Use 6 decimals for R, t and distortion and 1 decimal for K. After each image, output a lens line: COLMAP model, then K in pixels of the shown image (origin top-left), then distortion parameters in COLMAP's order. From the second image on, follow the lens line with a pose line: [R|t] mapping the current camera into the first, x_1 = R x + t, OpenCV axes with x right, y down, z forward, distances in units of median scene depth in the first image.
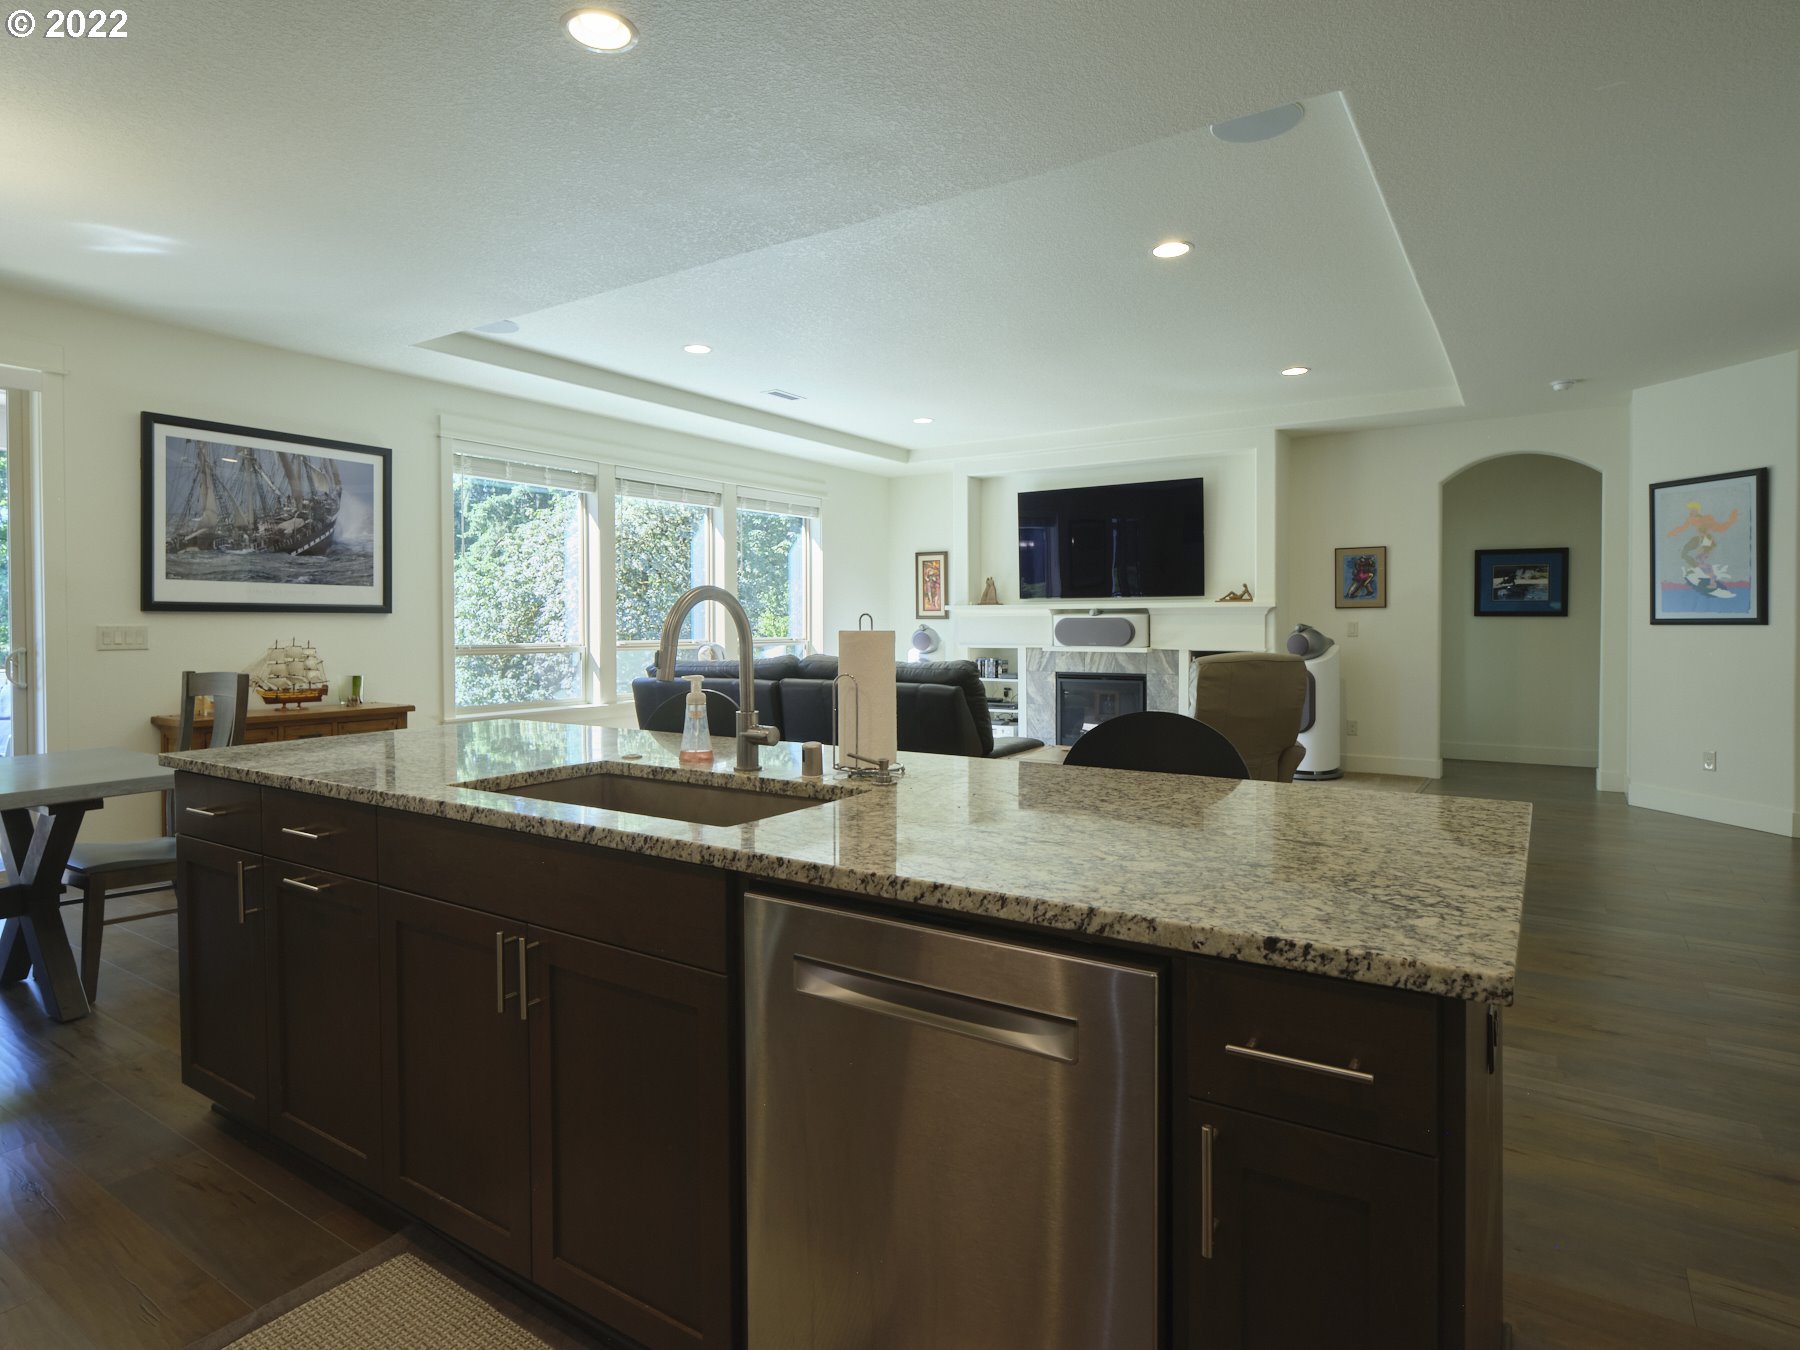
lens RADIAL K [[999.7, 0, 888.8], [0, 999.7, 632.2], [0, 0, 1]] dist [-0.006838, -0.000855]
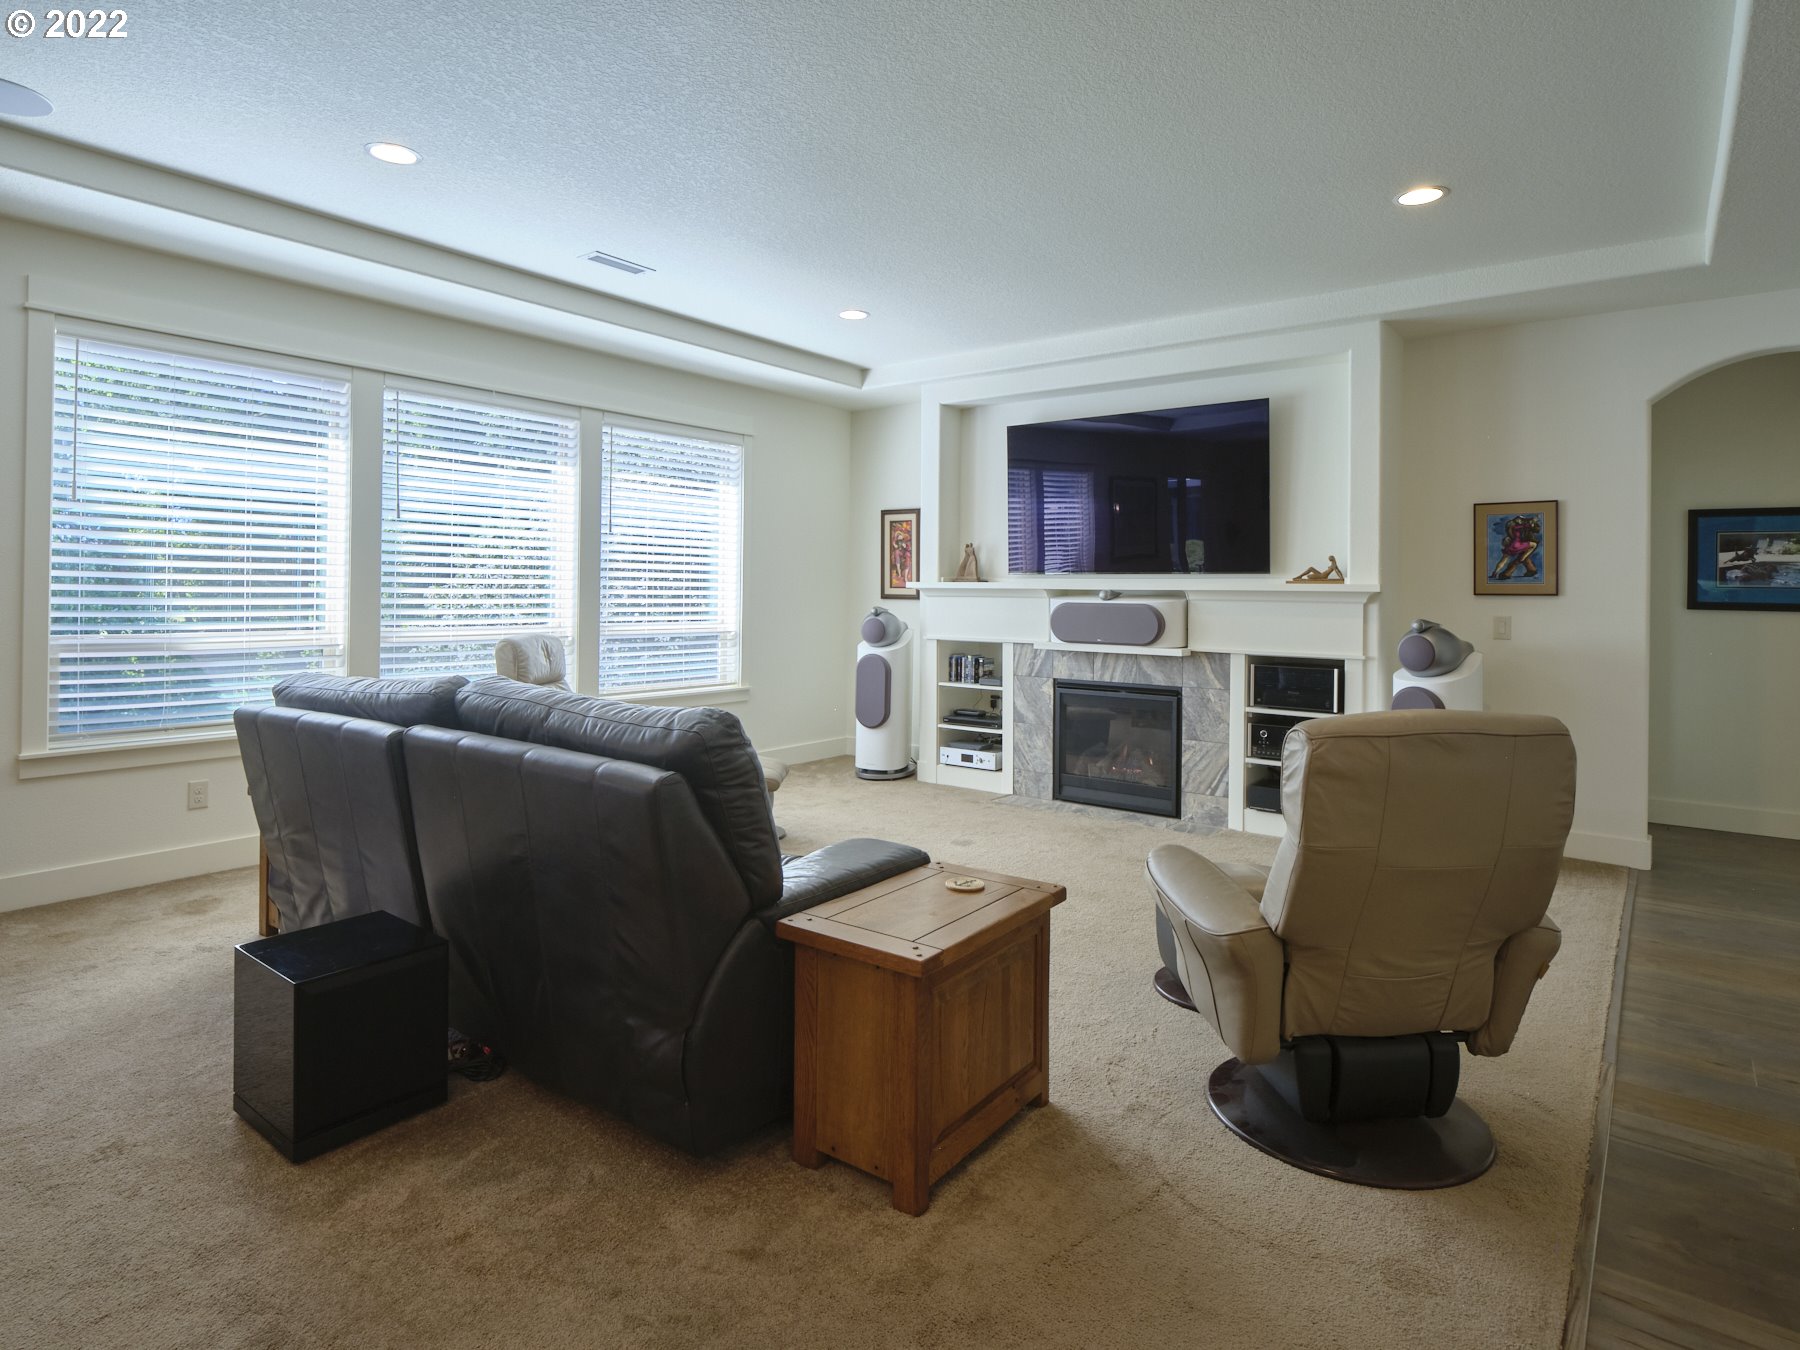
lens RADIAL K [[1003.3, 0, 891.0], [0, 1003.3, 582.3], [0, 0, 1]] dist [-0.004454, -0.000168]
pose [[0.997140, 0.013770, -0.074317, 0.109442], [-0.015253, 0.999695, -0.019421, -0.013111], [0.074027, 0.020499, 0.997046, 0.301451]]
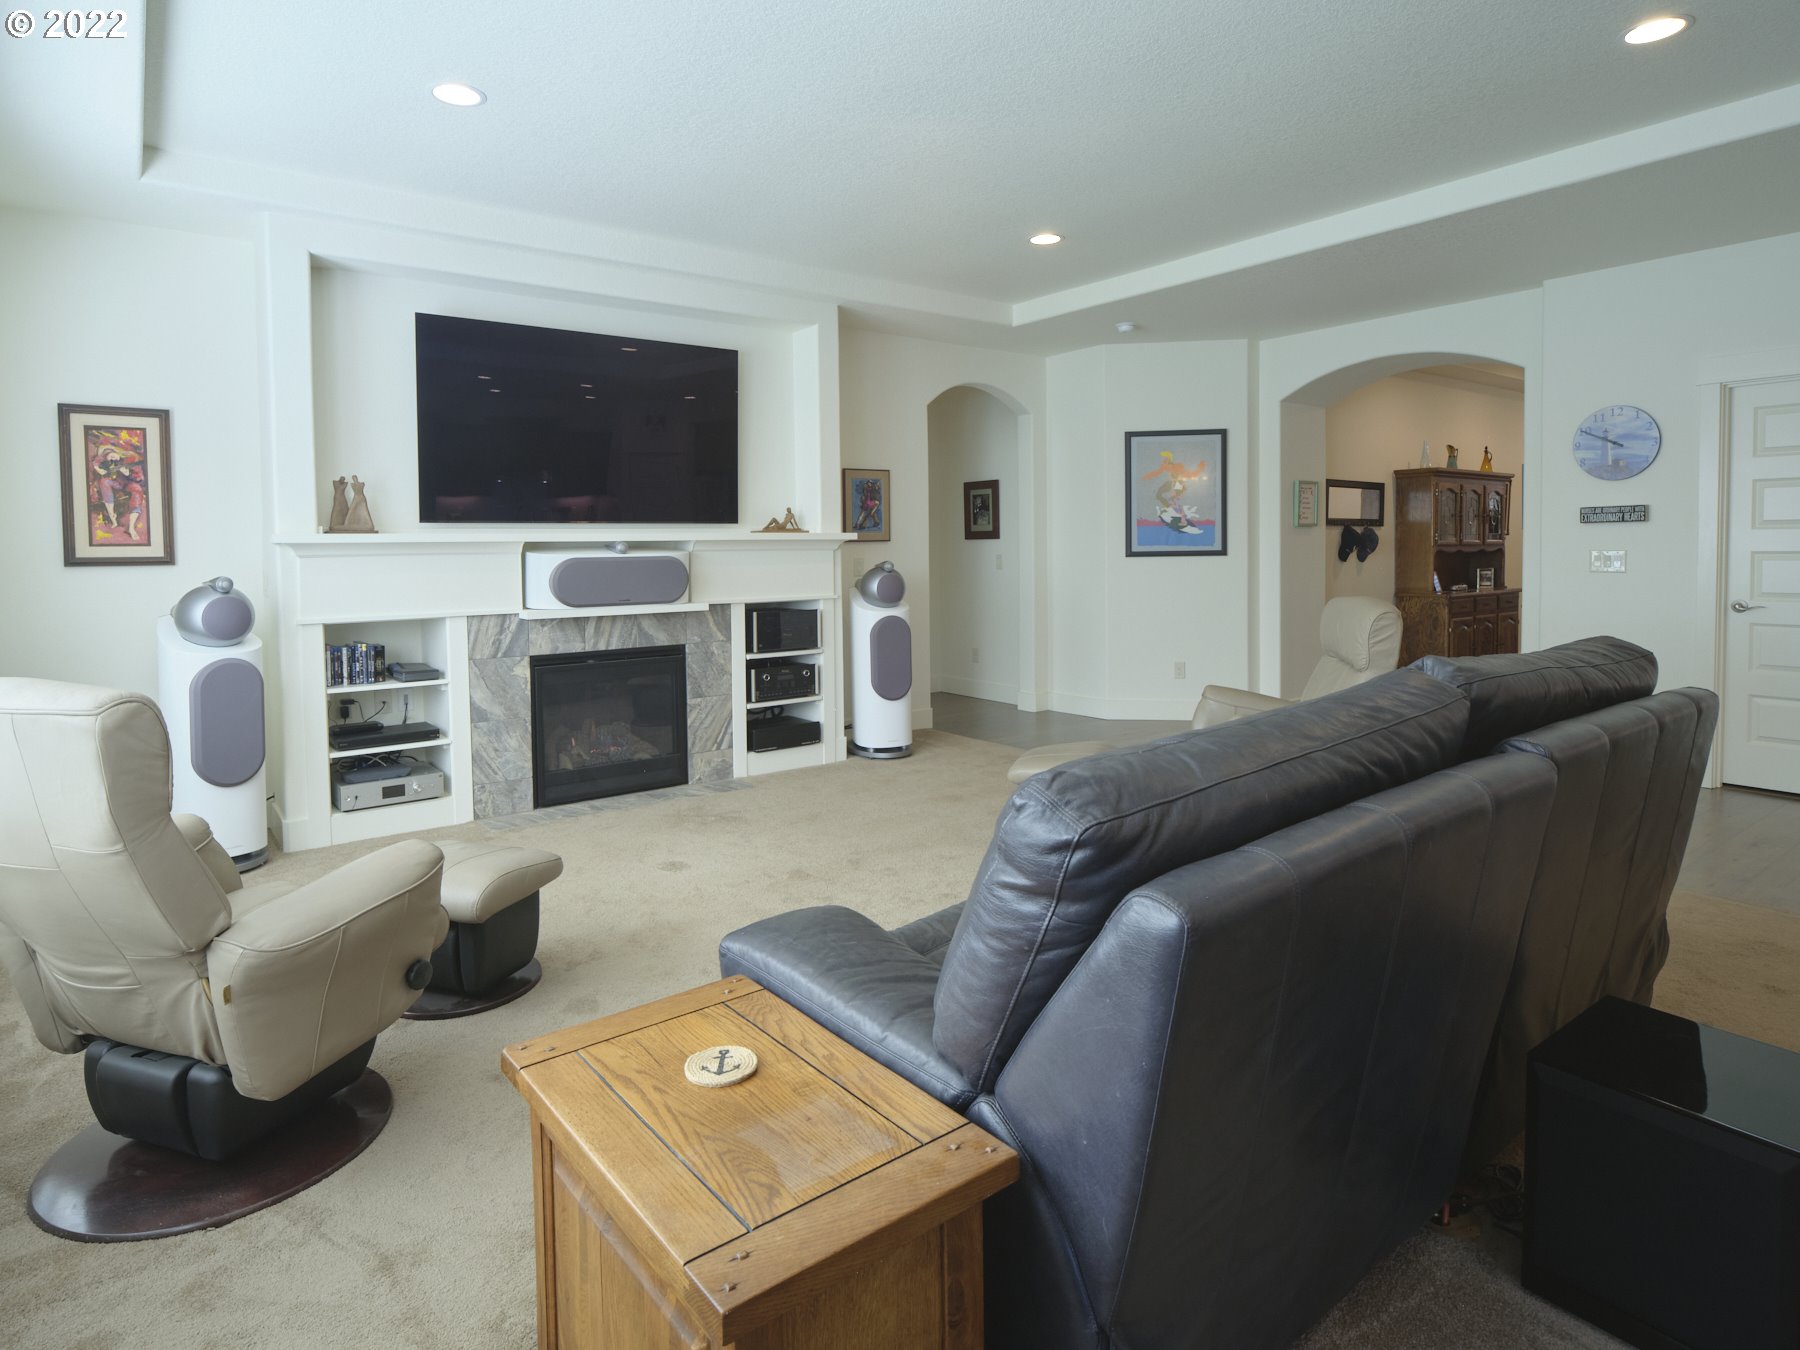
lens RADIAL K [[1003.3, 0, 891.0], [0, 1003.3, 582.3], [0, 0, 1]] dist [-0.004454, -0.000168]
pose [[0.333305, -0.033600, 0.942220, -0.297438], [0.023031, 0.999357, 0.027491, -0.012118], [-0.942538, 0.012537, 0.333865, 0.657260]]
